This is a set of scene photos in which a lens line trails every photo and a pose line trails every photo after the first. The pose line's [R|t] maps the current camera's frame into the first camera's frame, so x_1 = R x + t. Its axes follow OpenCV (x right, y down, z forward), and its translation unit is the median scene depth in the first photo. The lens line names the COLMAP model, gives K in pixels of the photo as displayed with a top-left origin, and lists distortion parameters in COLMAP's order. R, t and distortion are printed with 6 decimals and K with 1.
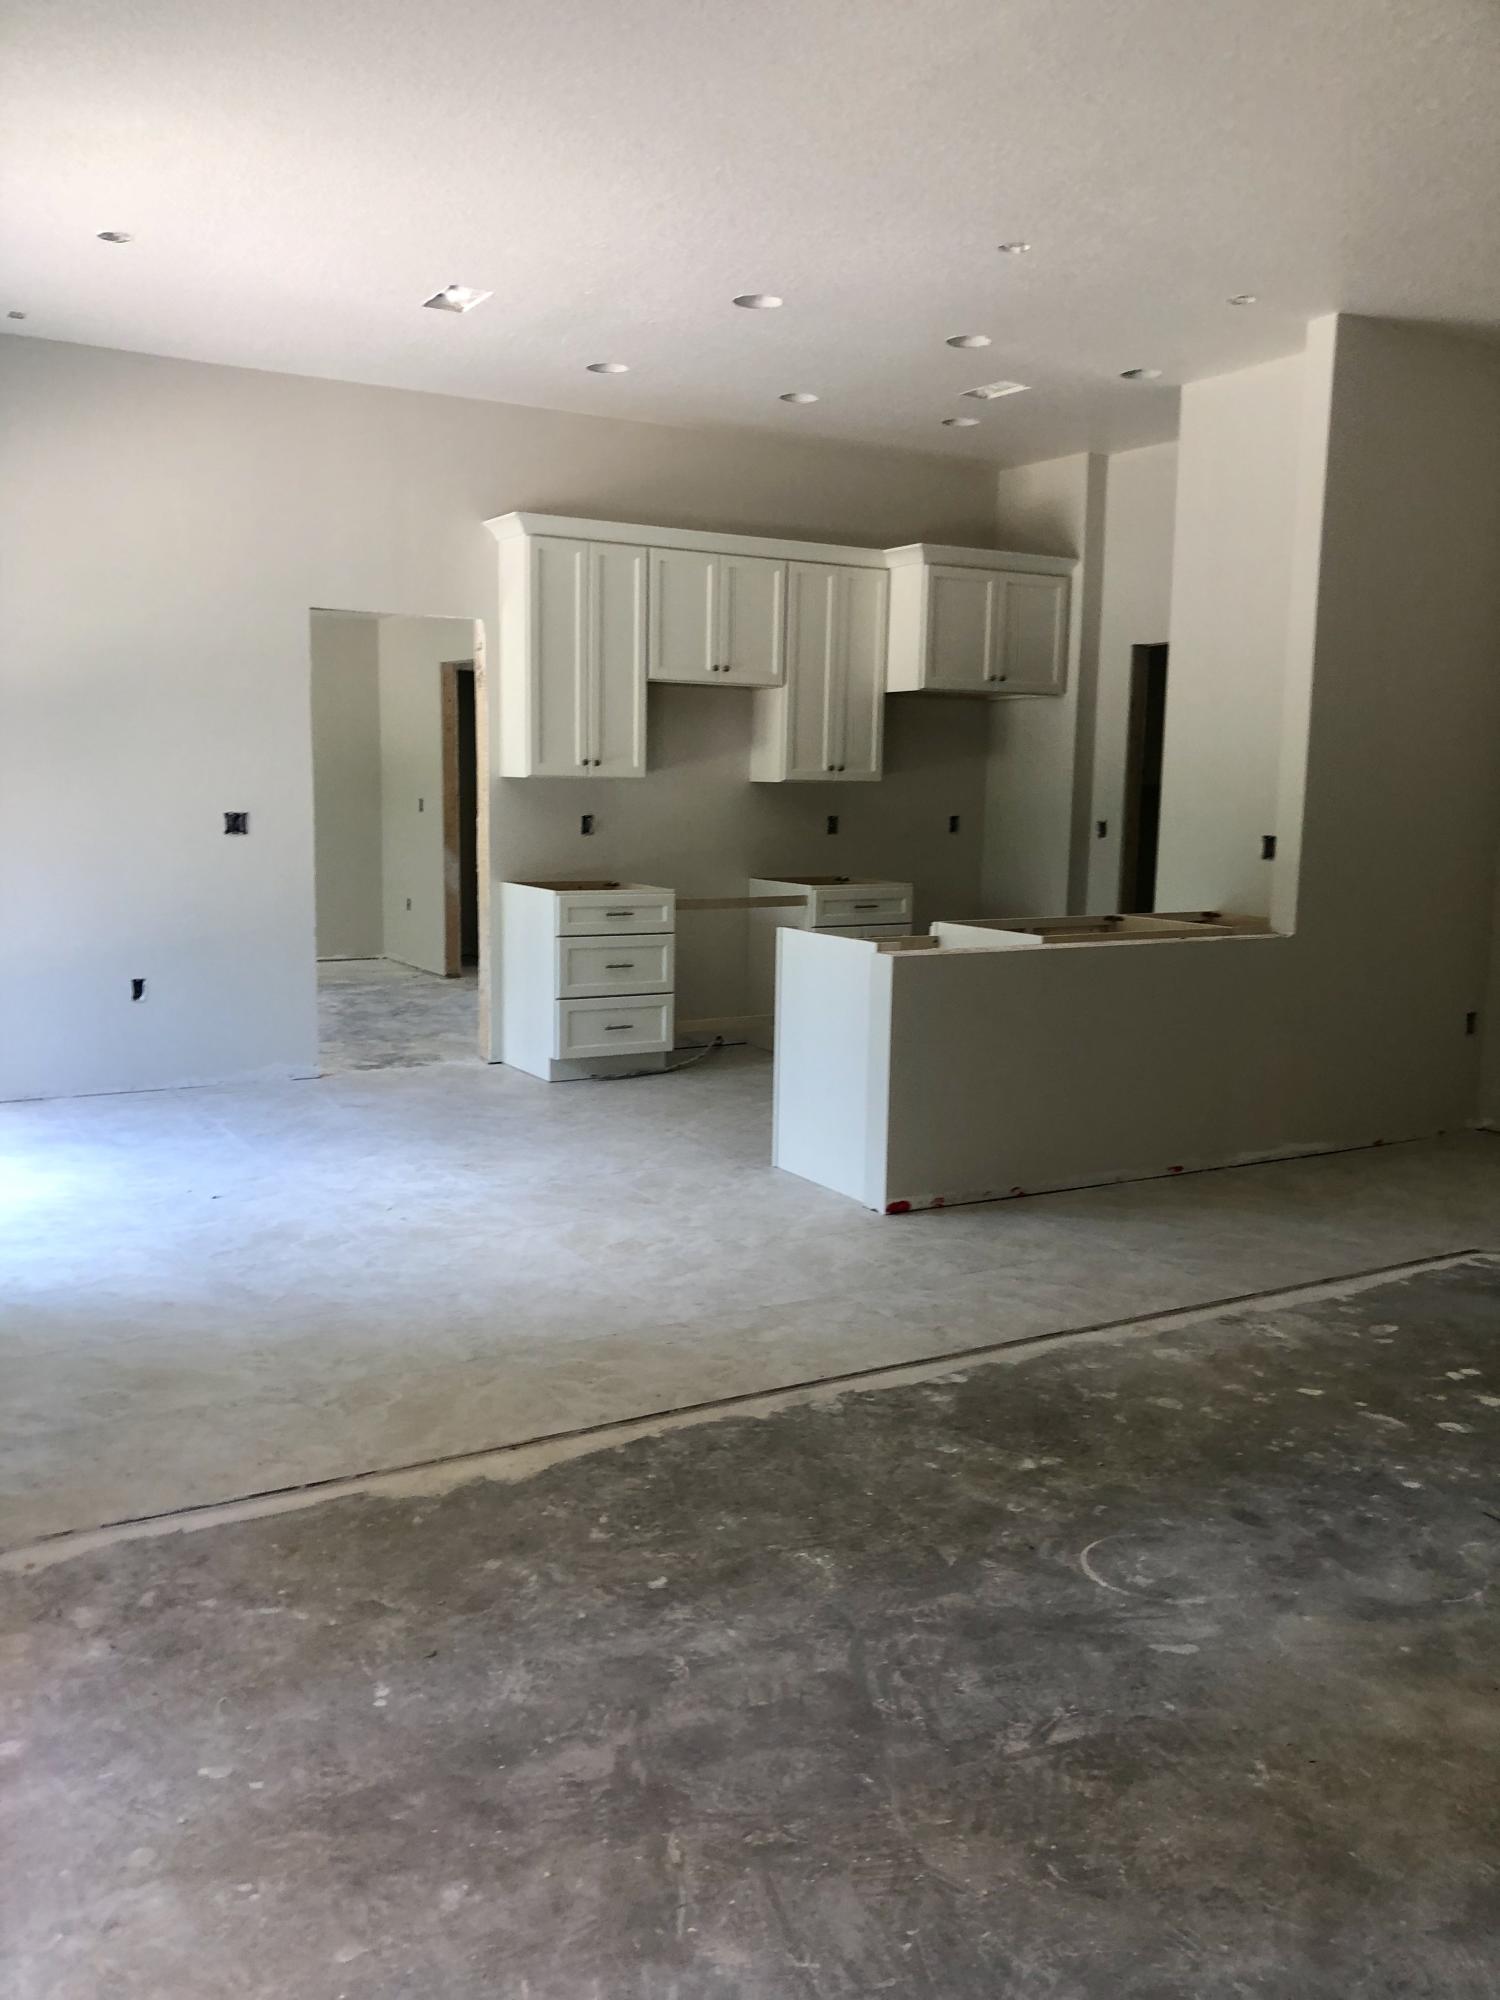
lens RADIAL K [[1640.9, 0, 750.0], [0, 1640.9, 1000.0], [0, 0, 1]] dist [0.073146, -0.171942]
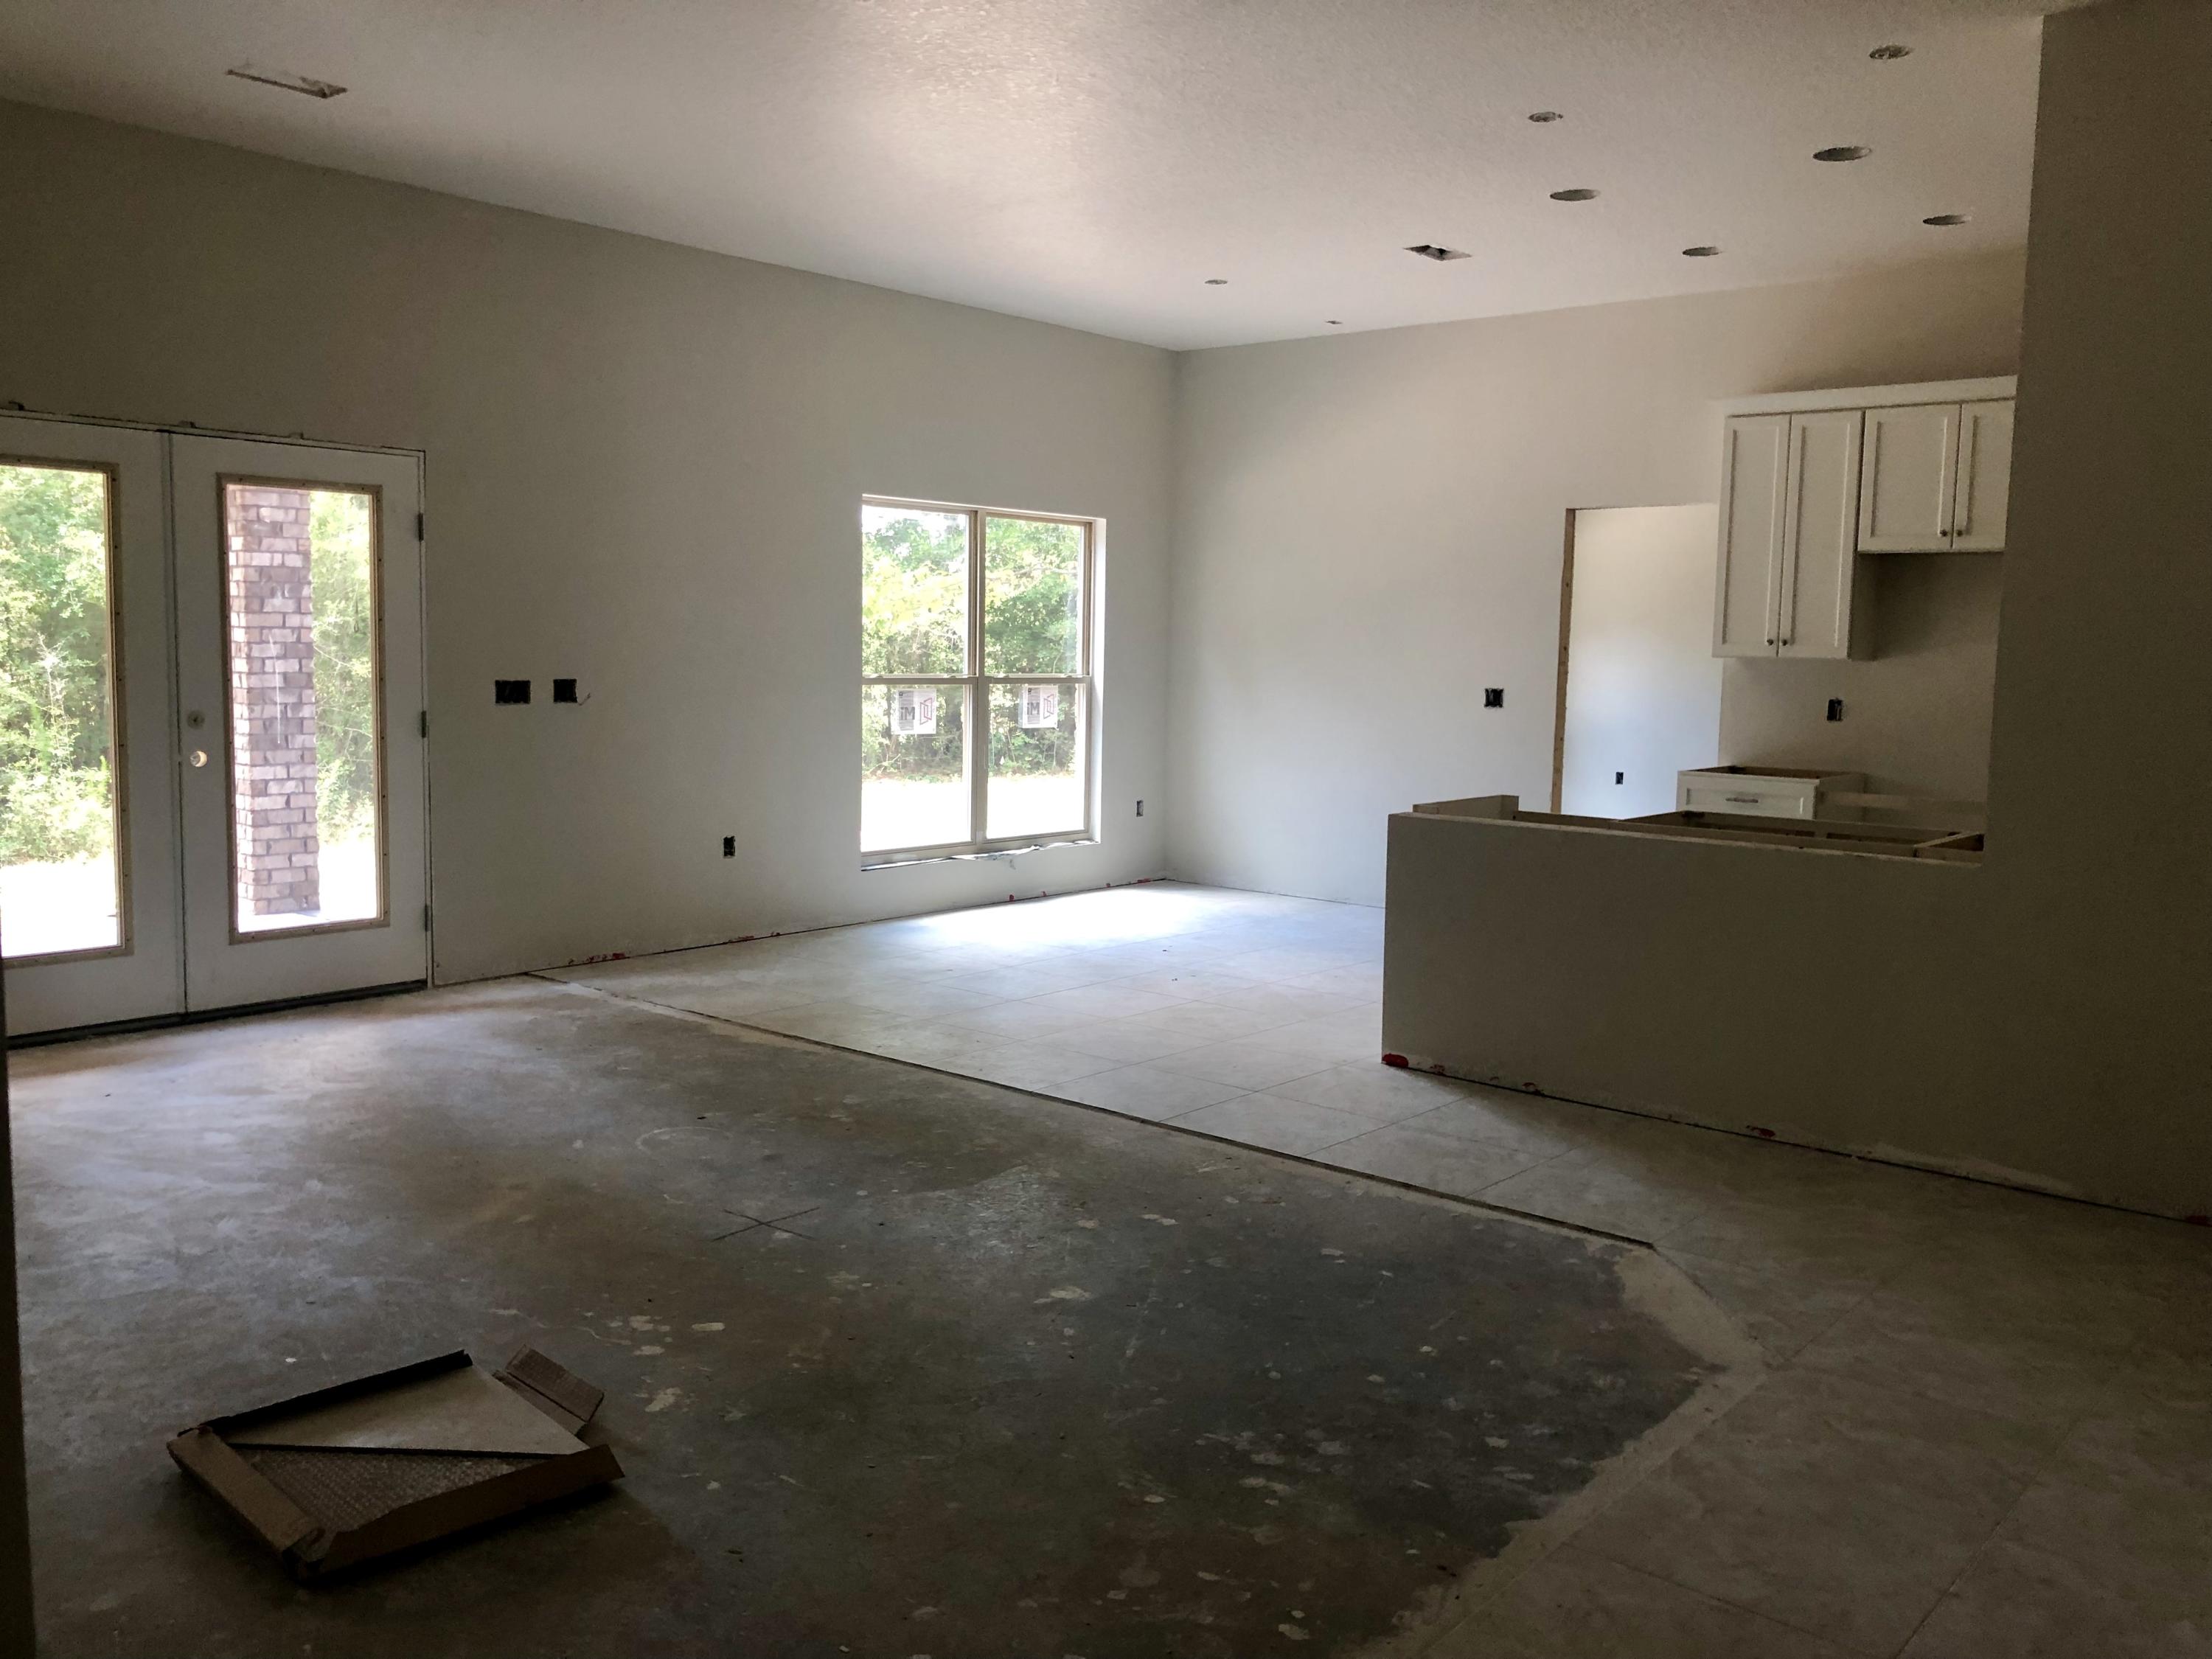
lens RADIAL K [[1814.8, 0, 1106.0], [0, 1814.8, 829.5], [0, 0, 1]] dist [0.073146, -0.171942]
pose [[0.321996, 0.086740, -0.942759, 1.016007], [-0.136861, 0.989599, 0.044305, -0.041225], [0.936797, 0.114761, 0.330518, 0.392290]]
